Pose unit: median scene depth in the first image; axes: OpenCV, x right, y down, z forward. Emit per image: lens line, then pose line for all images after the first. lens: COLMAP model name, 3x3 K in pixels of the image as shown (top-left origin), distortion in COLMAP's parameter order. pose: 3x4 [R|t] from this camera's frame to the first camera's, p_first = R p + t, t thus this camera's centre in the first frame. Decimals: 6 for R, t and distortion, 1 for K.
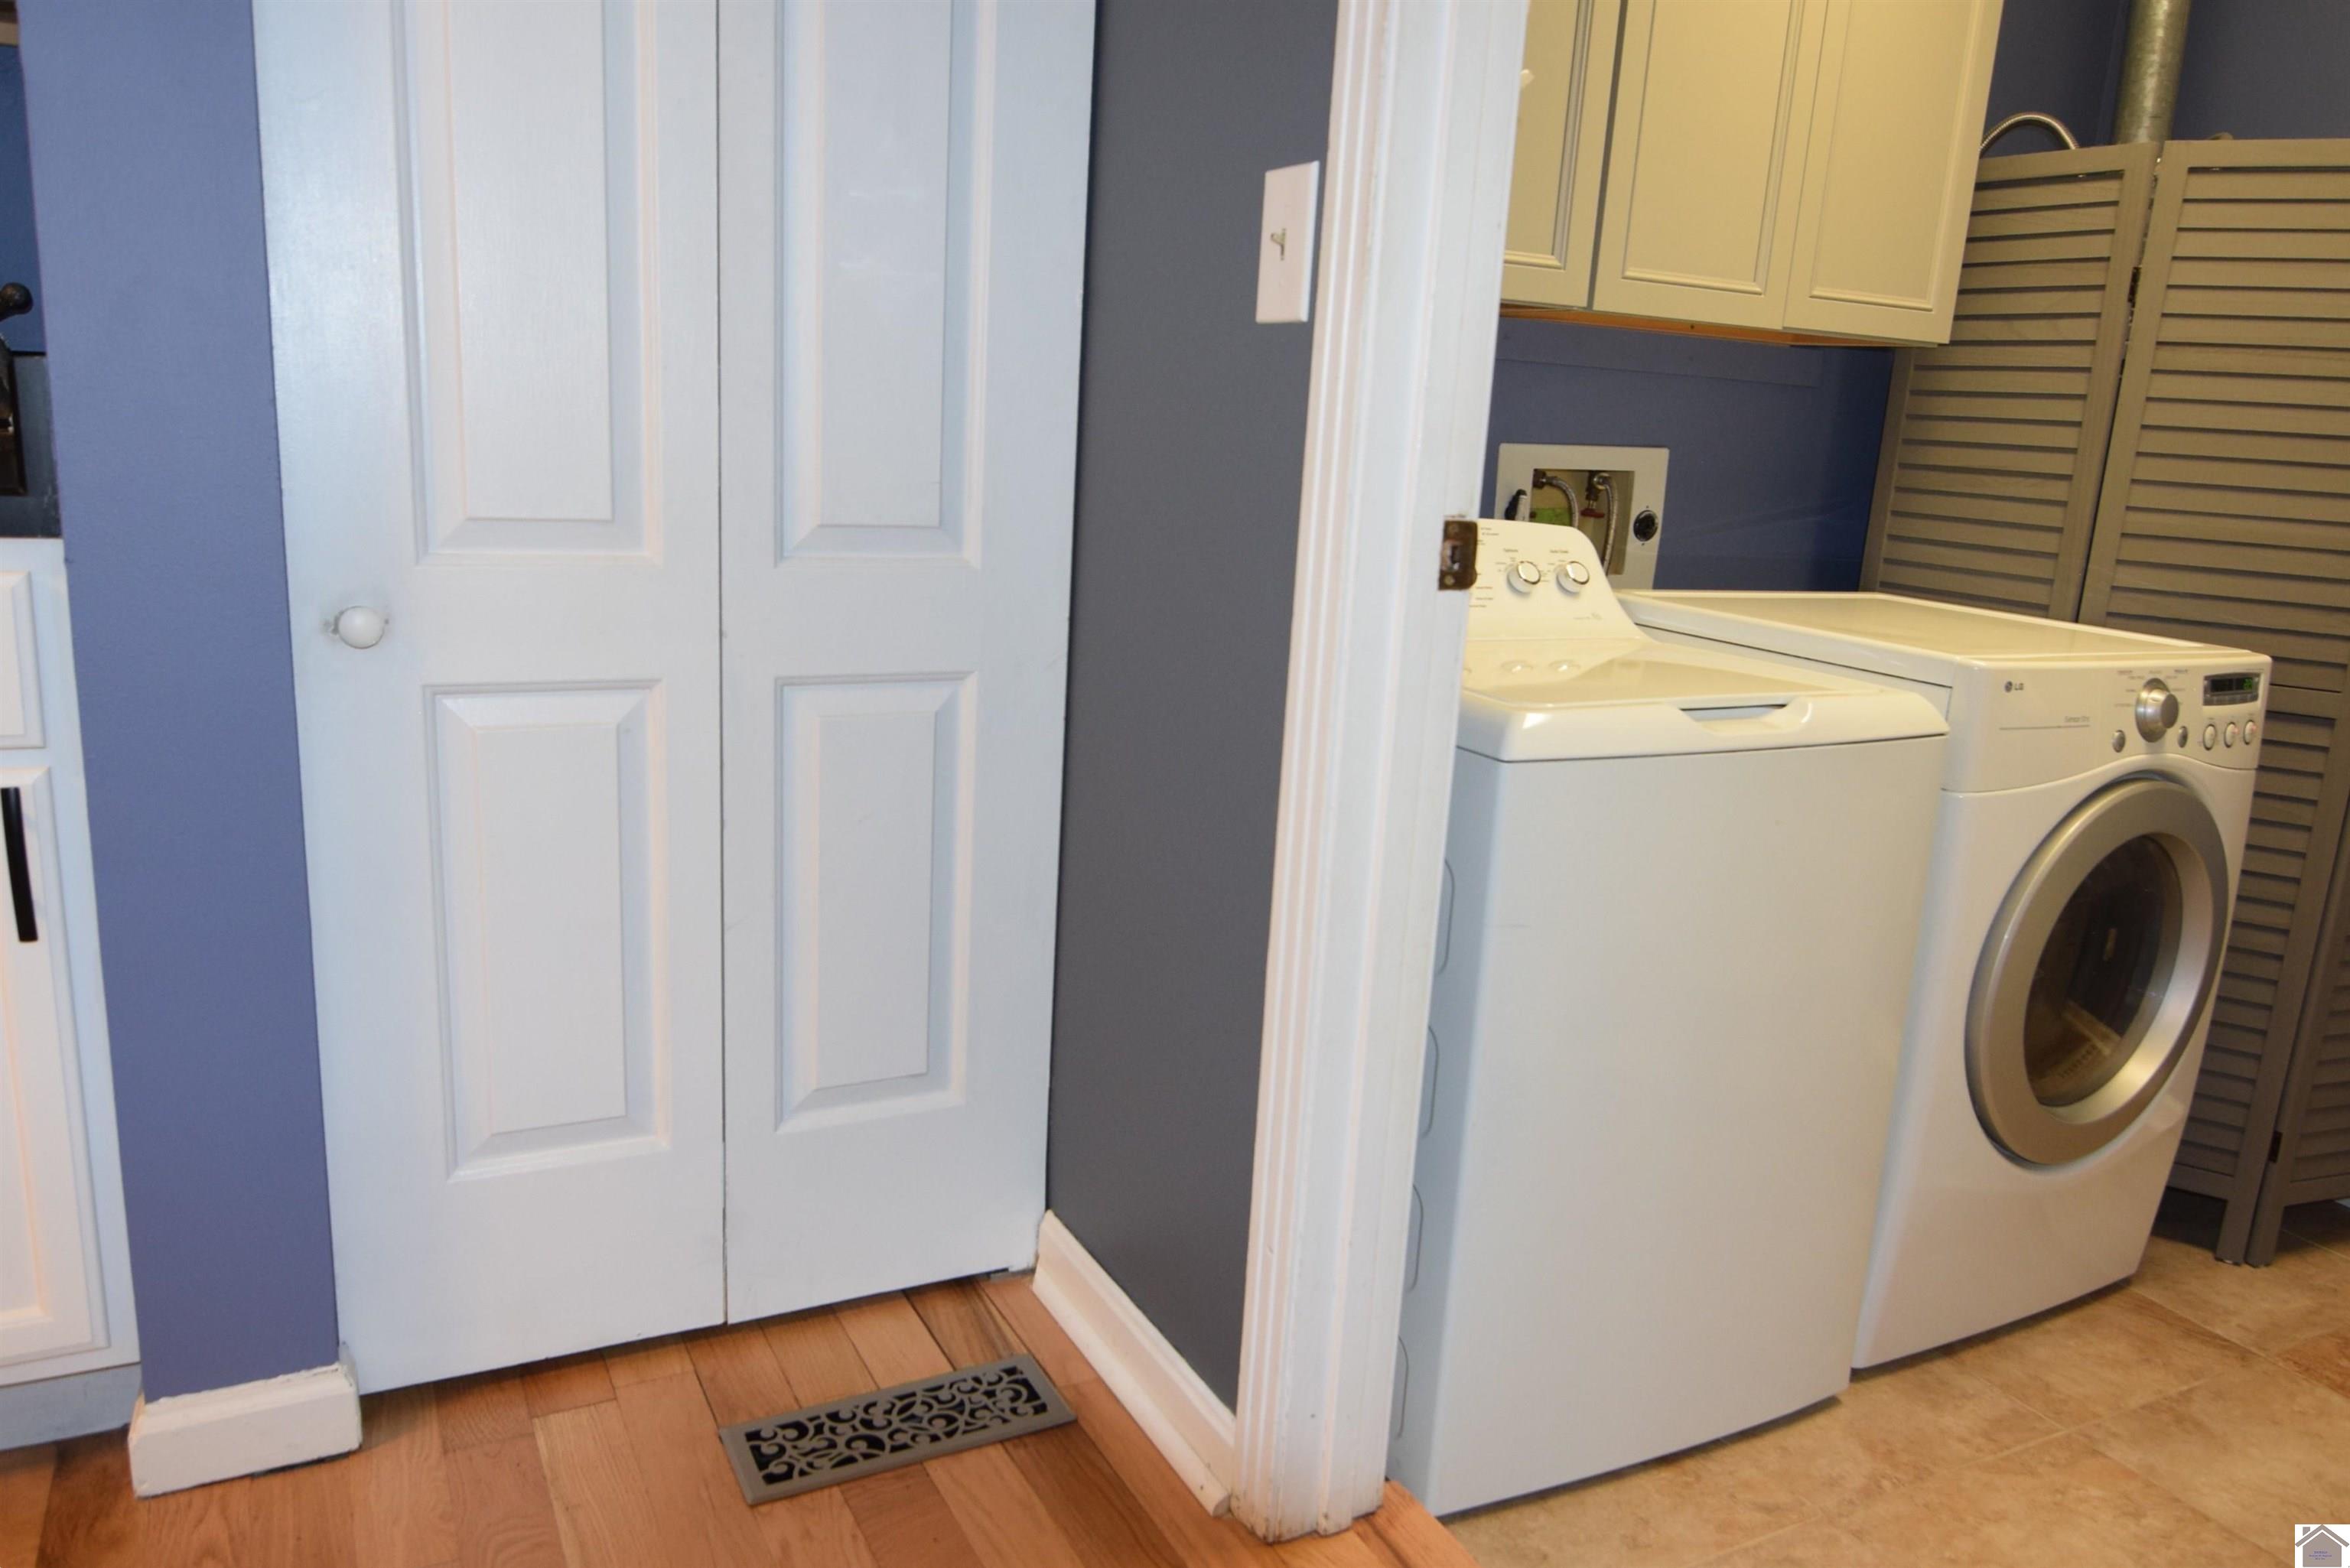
lens RADIAL K [[1635.8, 0, 1175.0], [0, 1635.8, 784.0], [0, 0, 1]] dist [-0.002290, -0.001492]
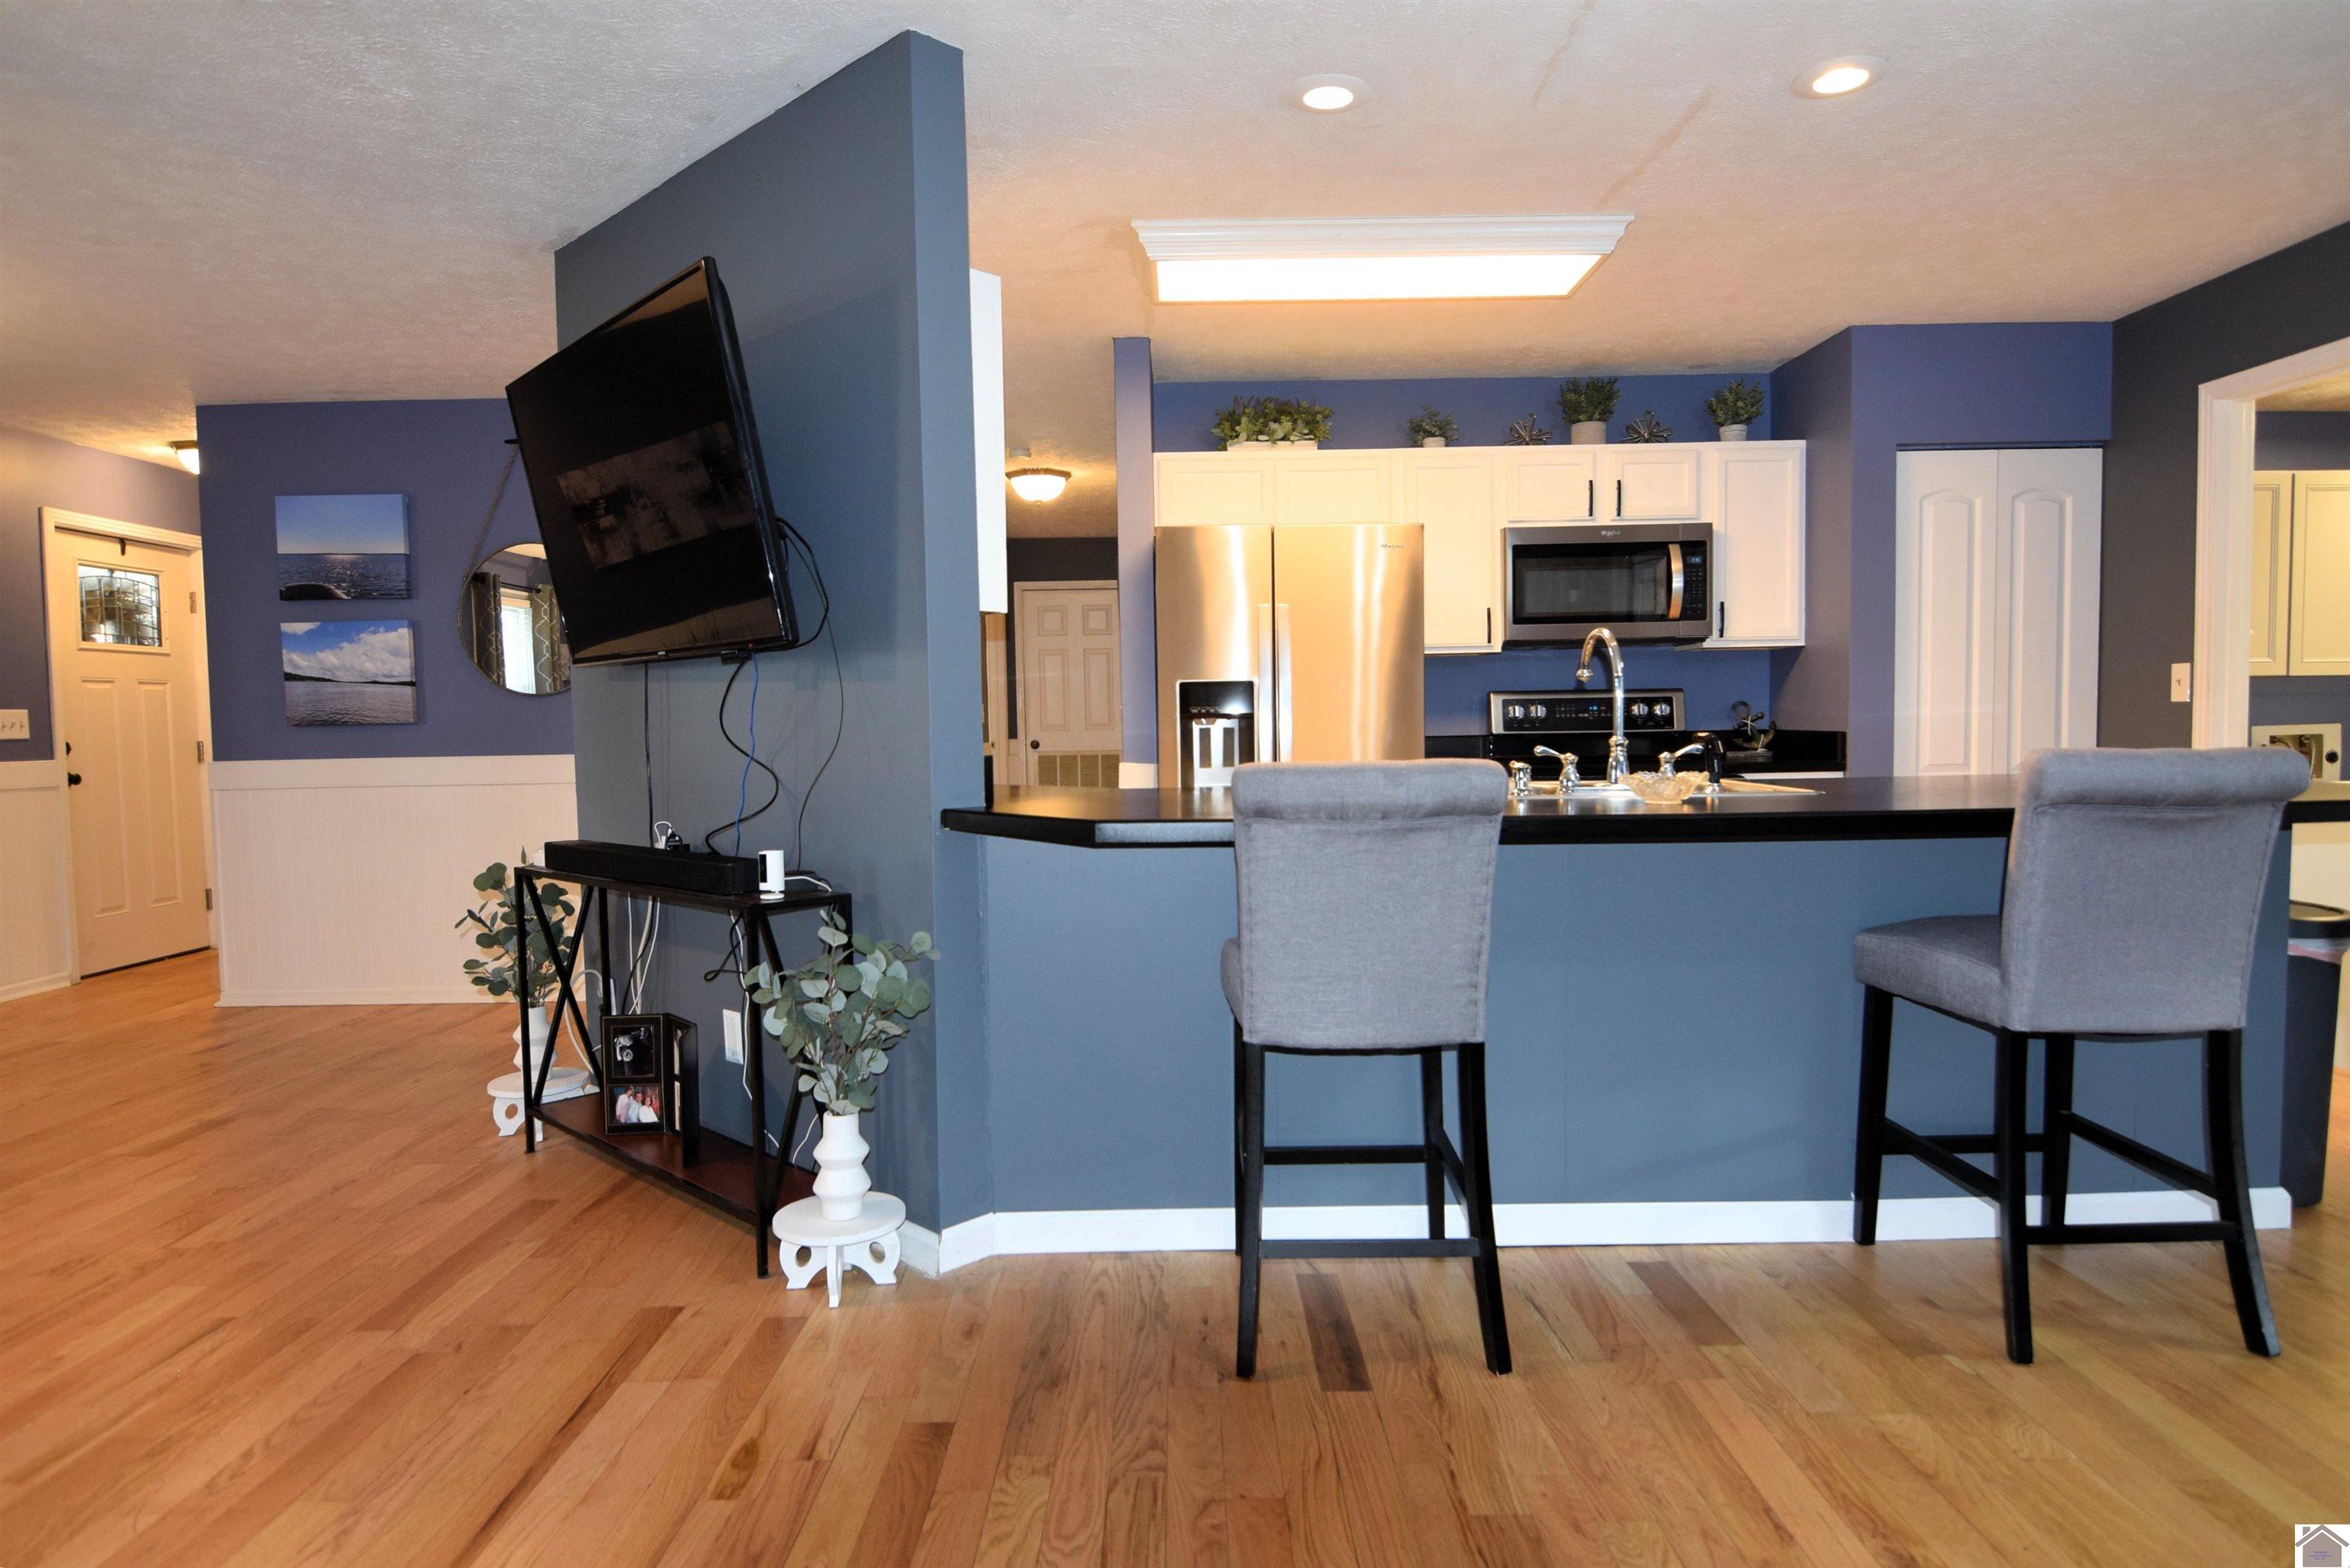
lens RADIAL K [[1334.5, 0, 1175.0], [0, 1334.5, 784.0], [0, 0, 1]] dist [-0.006439, -0.003836]
pose [[0.880504, -0.048665, -0.471534, -0.328595], [-0.043173, 0.982350, -0.182001, 0.350087], [0.472069, 0.180610, 0.862862, -1.663712]]
